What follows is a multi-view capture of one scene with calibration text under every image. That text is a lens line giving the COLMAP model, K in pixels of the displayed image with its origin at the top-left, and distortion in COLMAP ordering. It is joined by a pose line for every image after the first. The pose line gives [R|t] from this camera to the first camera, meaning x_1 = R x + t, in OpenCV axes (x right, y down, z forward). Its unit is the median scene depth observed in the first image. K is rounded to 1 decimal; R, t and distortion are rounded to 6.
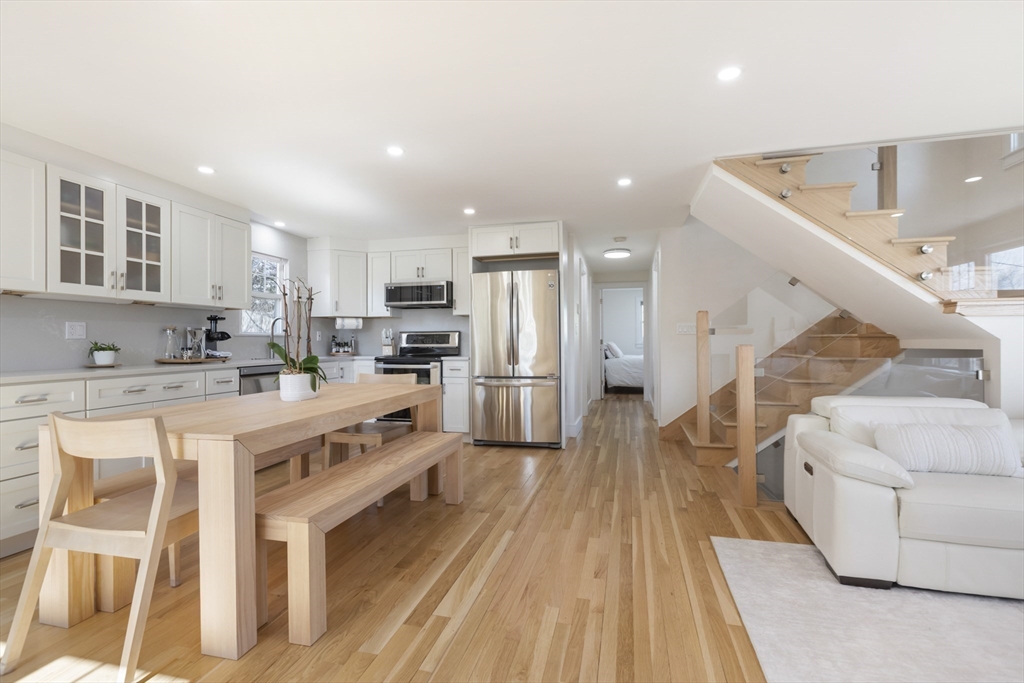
lens RADIAL K [[467.3, 0, 509.2], [0, 467.3, 336.5], [0, 0, 1]] dist [0.002401, -0.000410]
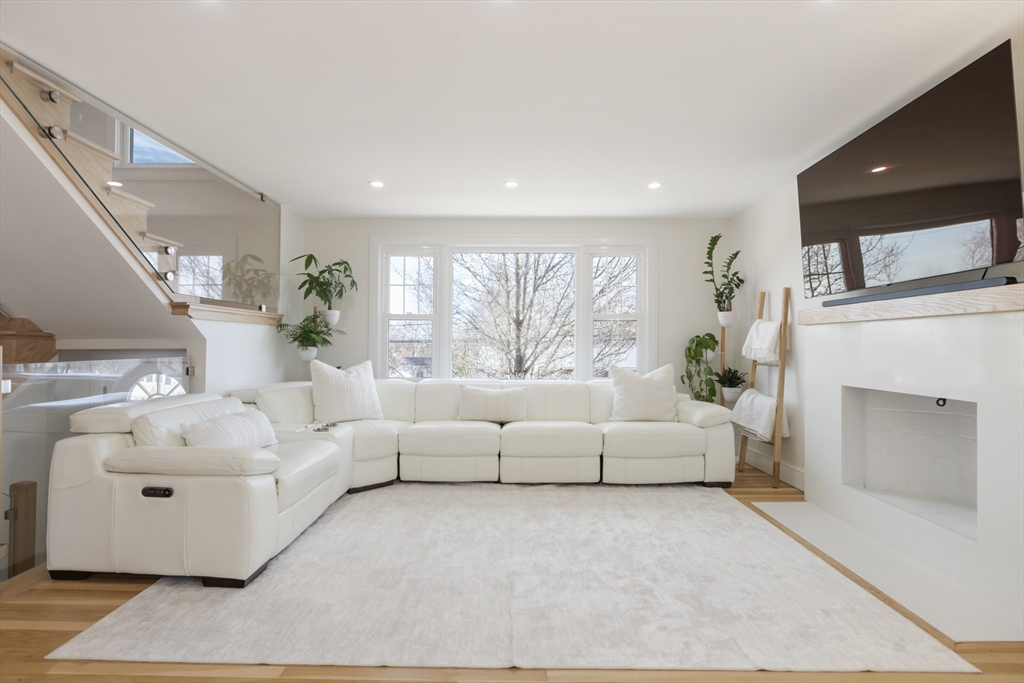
lens RADIAL K [[485.8, 0, 510.3], [0, 485.8, 343.0], [0, 0, 1]] dist [-0.000549, -0.000170]
pose [[-0.240605, 0.005321, 0.970608, -0.276136], [-0.011497, 0.999899, -0.008332, 0.013520], [-0.970555, -0.013163, -0.240520, 0.476473]]
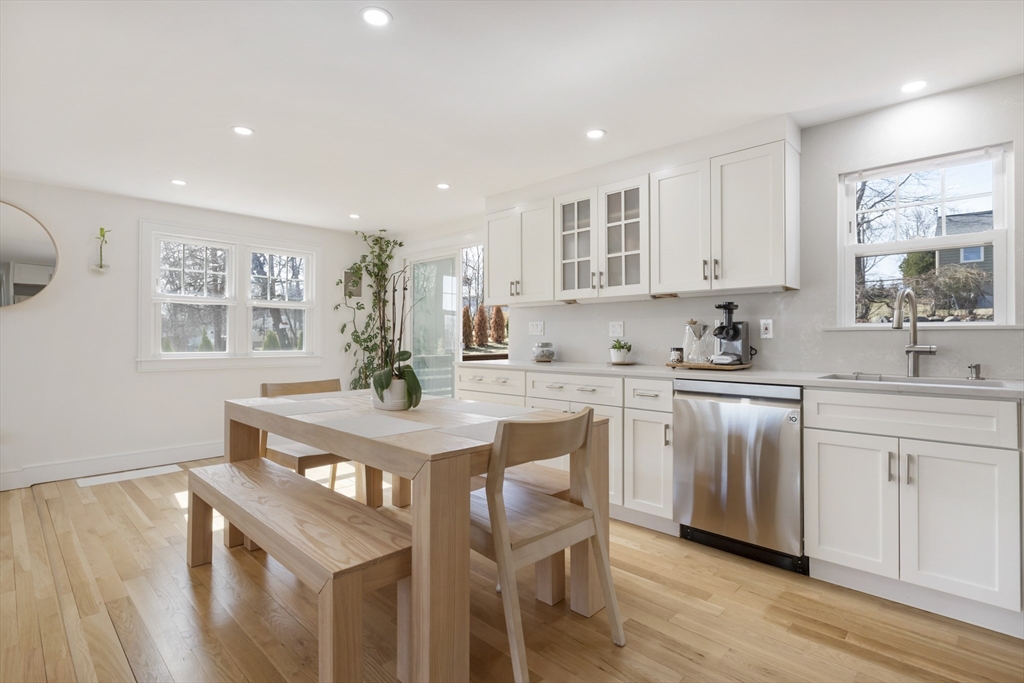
lens RADIAL K [[493.7, 0, 512.0], [0, 493.7, 341.5], [0, 0, 1]] dist [-0.000432, -0.000110]
pose [[-0.490672, 0.008734, -0.871301, 0.200816], [0.010421, 0.999937, 0.004155, 0.008285], [0.871282, -0.007041, -0.490732, 1.381090]]
